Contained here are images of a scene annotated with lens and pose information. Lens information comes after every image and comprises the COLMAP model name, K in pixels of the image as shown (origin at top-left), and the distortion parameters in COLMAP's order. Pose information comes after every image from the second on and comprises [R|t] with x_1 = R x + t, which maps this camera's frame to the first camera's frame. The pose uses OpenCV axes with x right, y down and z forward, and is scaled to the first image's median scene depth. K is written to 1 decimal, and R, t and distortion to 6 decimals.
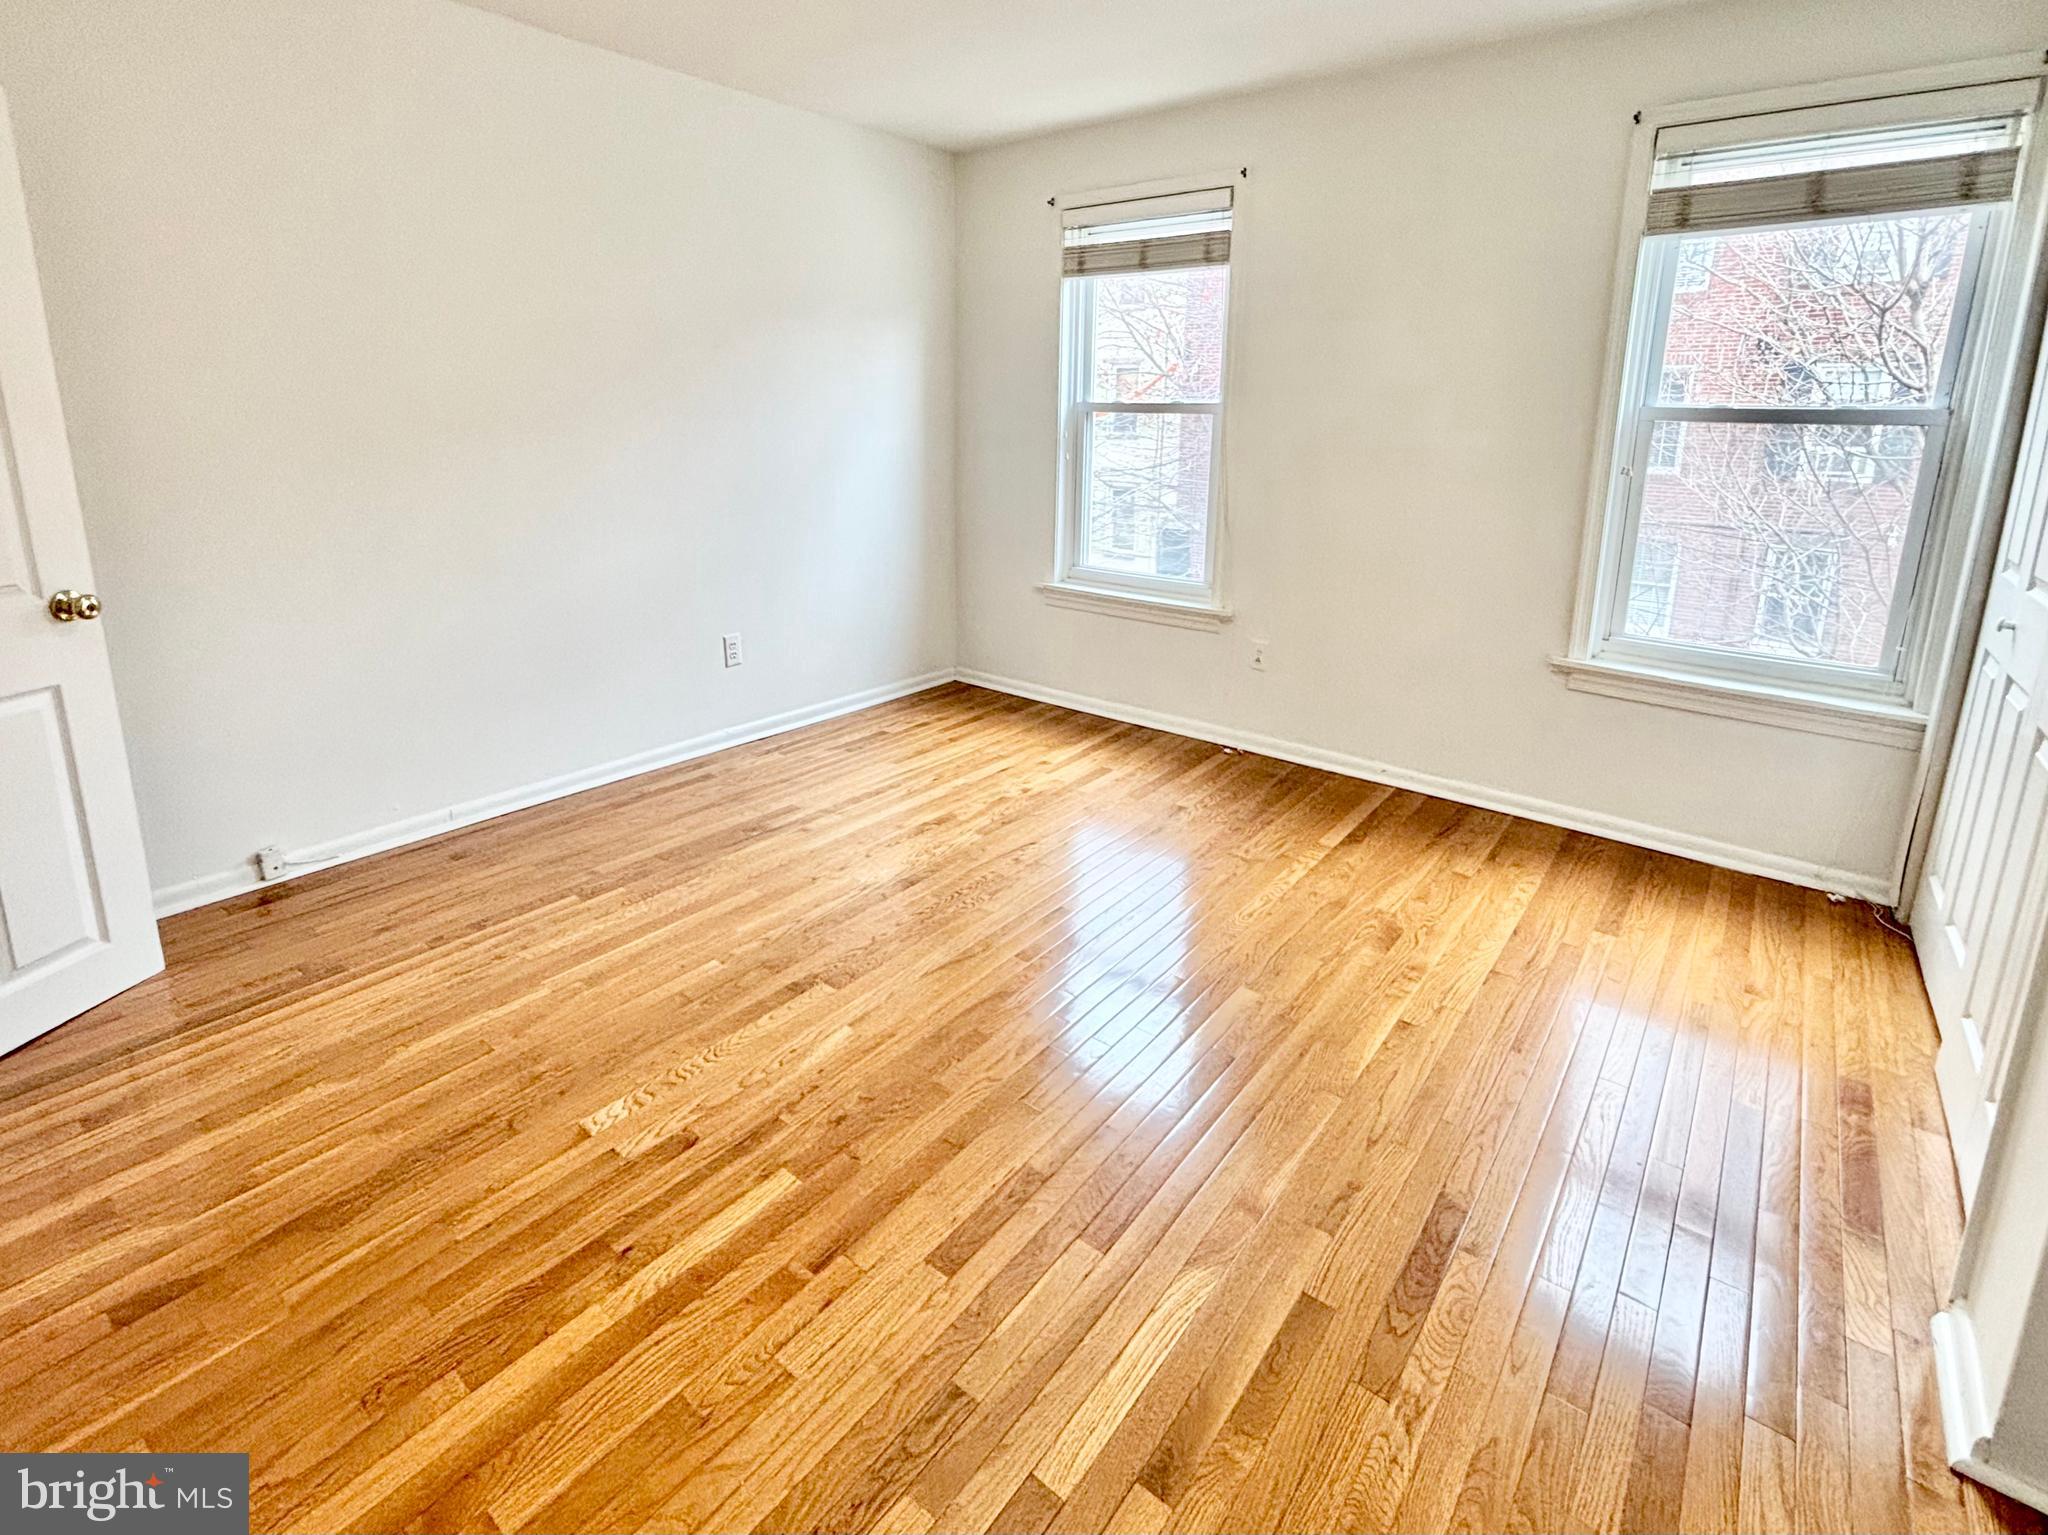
lens RADIAL K [[964.7, 0, 1011.9], [0, 964.7, 673.6], [0, 0, 1]] dist [0.012379, -0.006924]
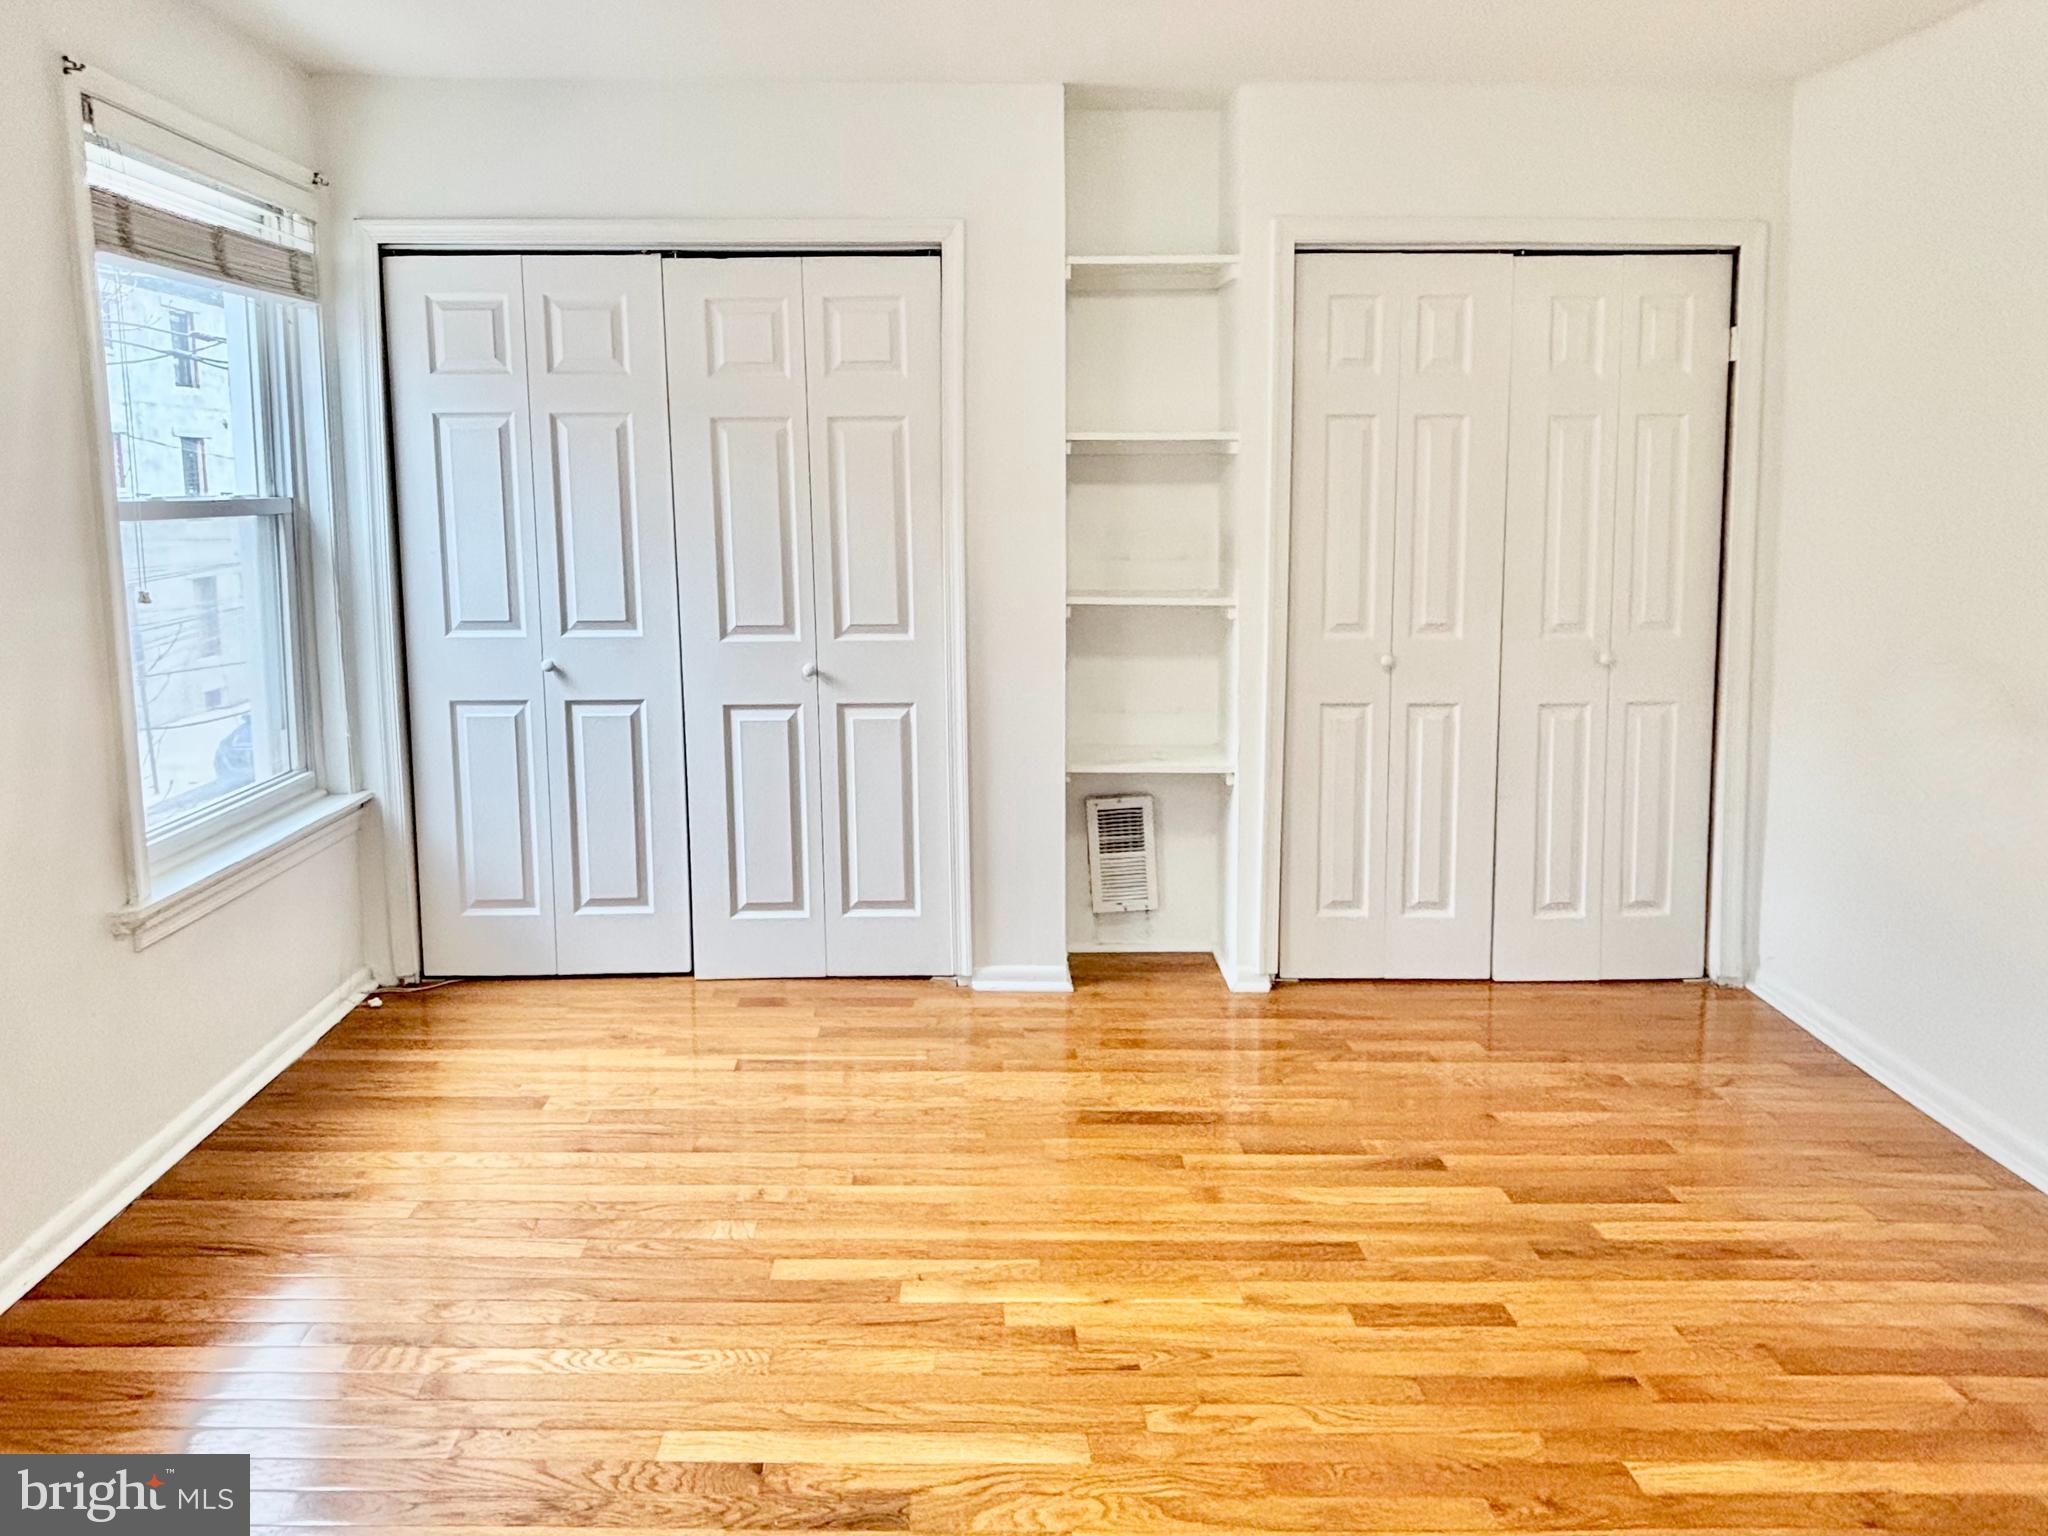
lens RADIAL K [[1208.8, 0, 967.4], [0, 1208.8, 602.9], [0, 0, 1]] dist [0.029930, -0.022147]
pose [[-0.638481, -0.090208, 0.764333, -0.390372], [0.201587, 0.938835, 0.279198, -0.359343], [-0.742769, 0.332342, -0.581243, 1.185943]]
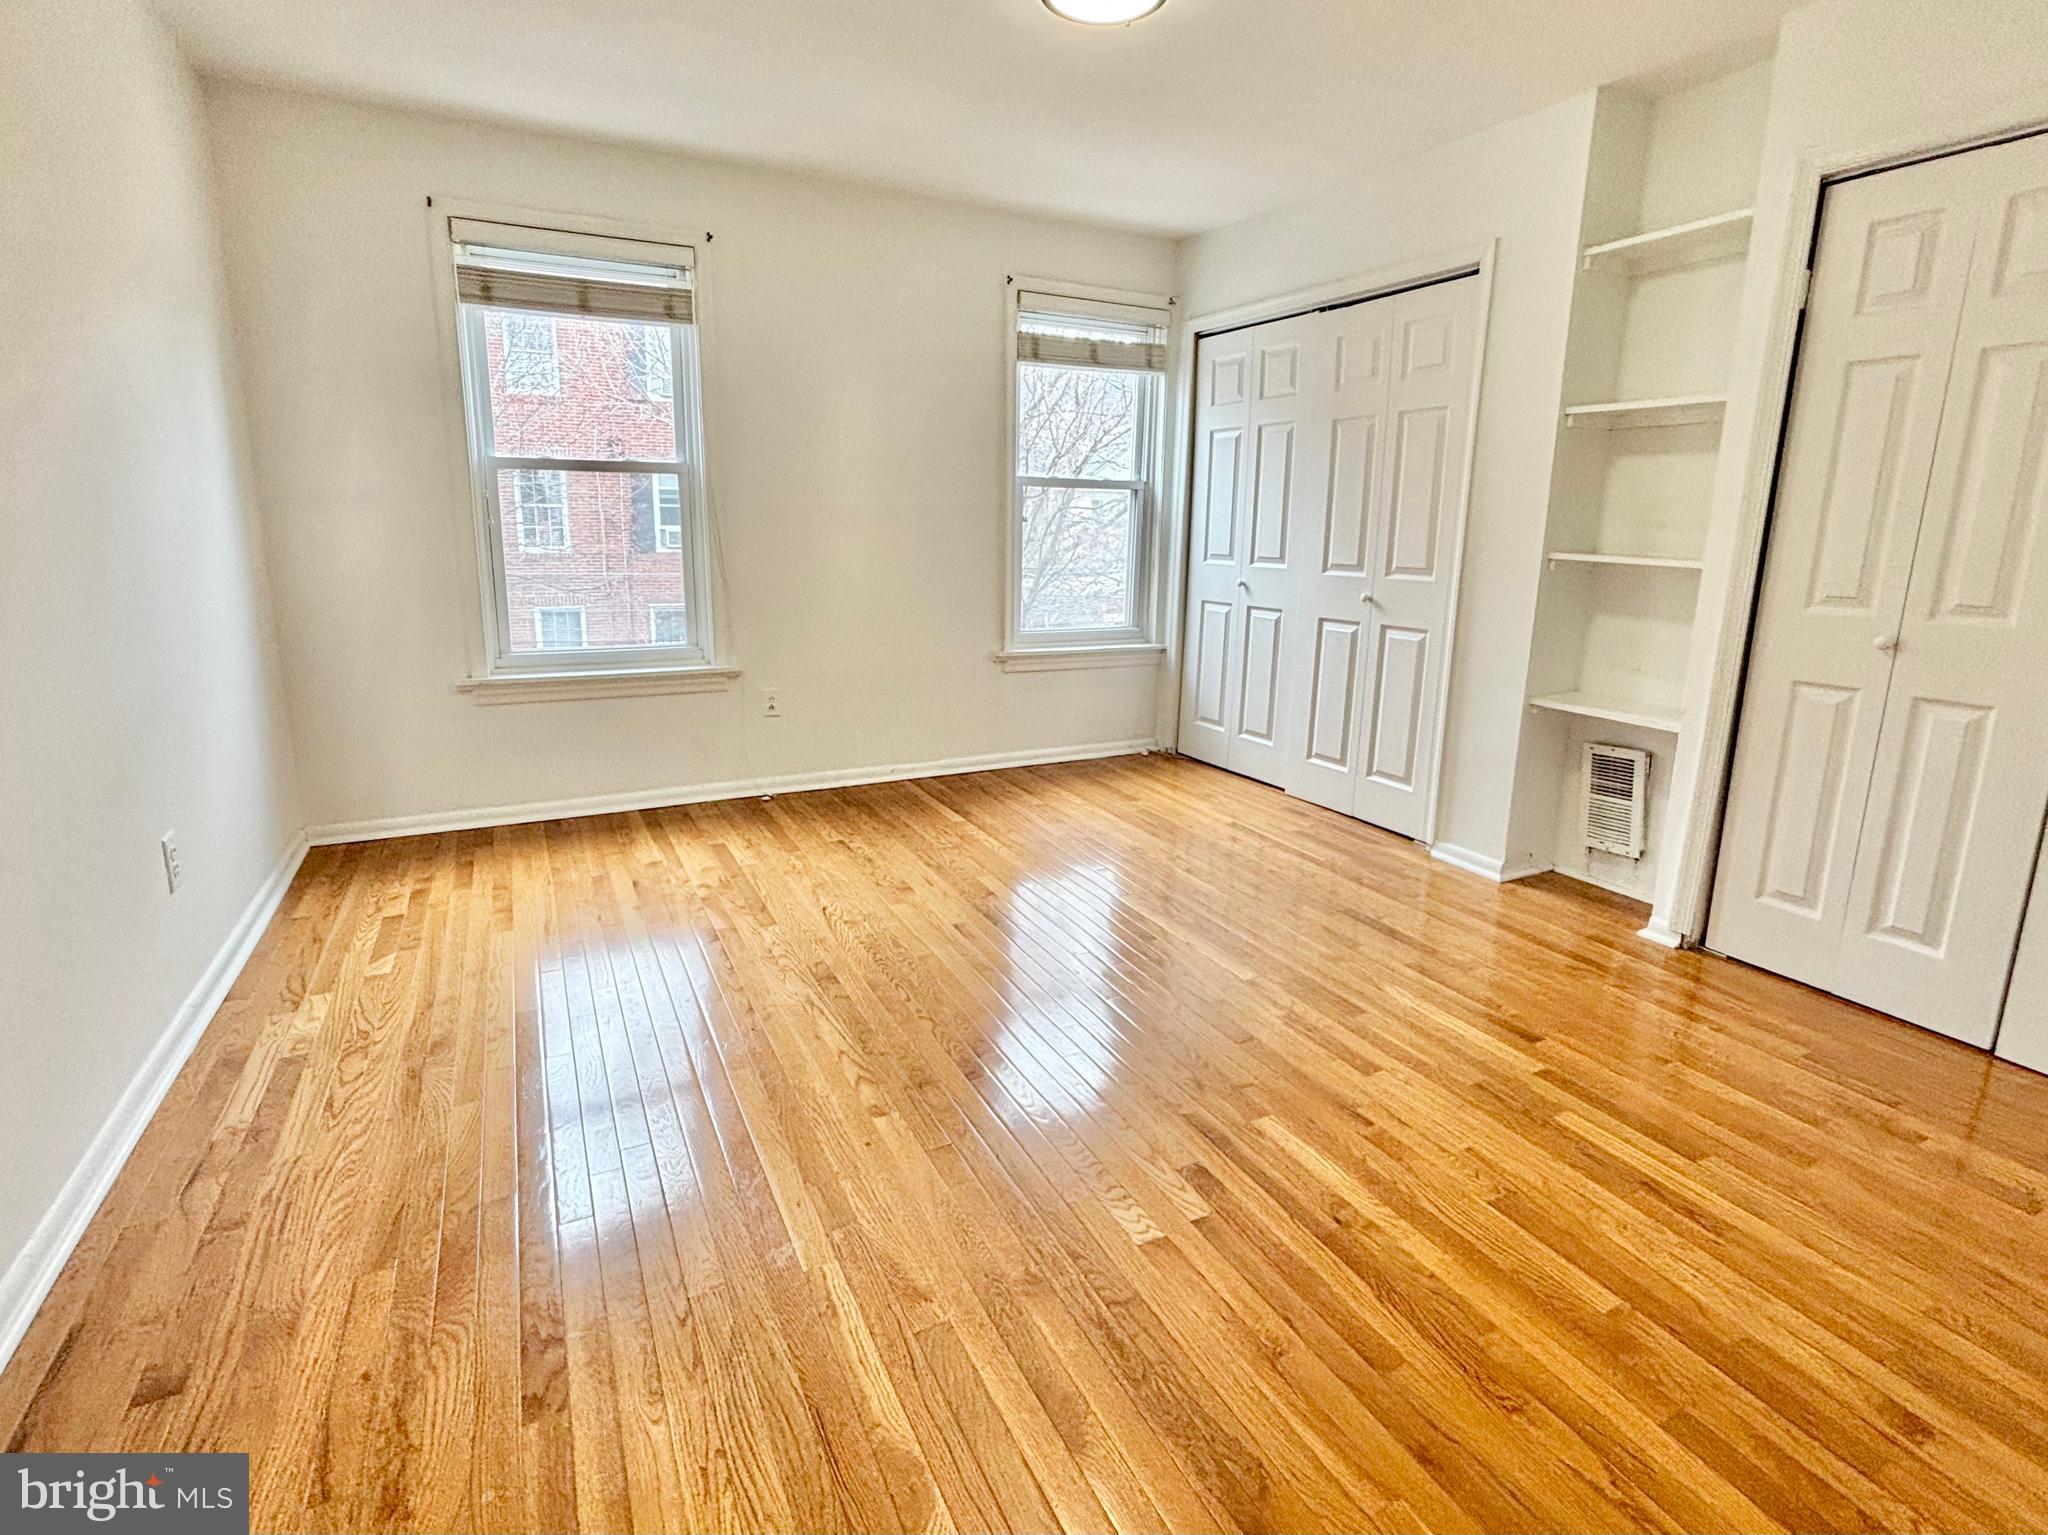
lens RADIAL K [[964.7, 0, 984.4], [0, 964.7, 712.6], [0, 0, 1]] dist [0.012379, -0.006924]
pose [[0.418563, -0.184441, 0.889262, -0.857809], [0.234077, 0.967988, 0.090593, -0.071557], [-0.877504, 0.170237, 0.448337, 0.481604]]
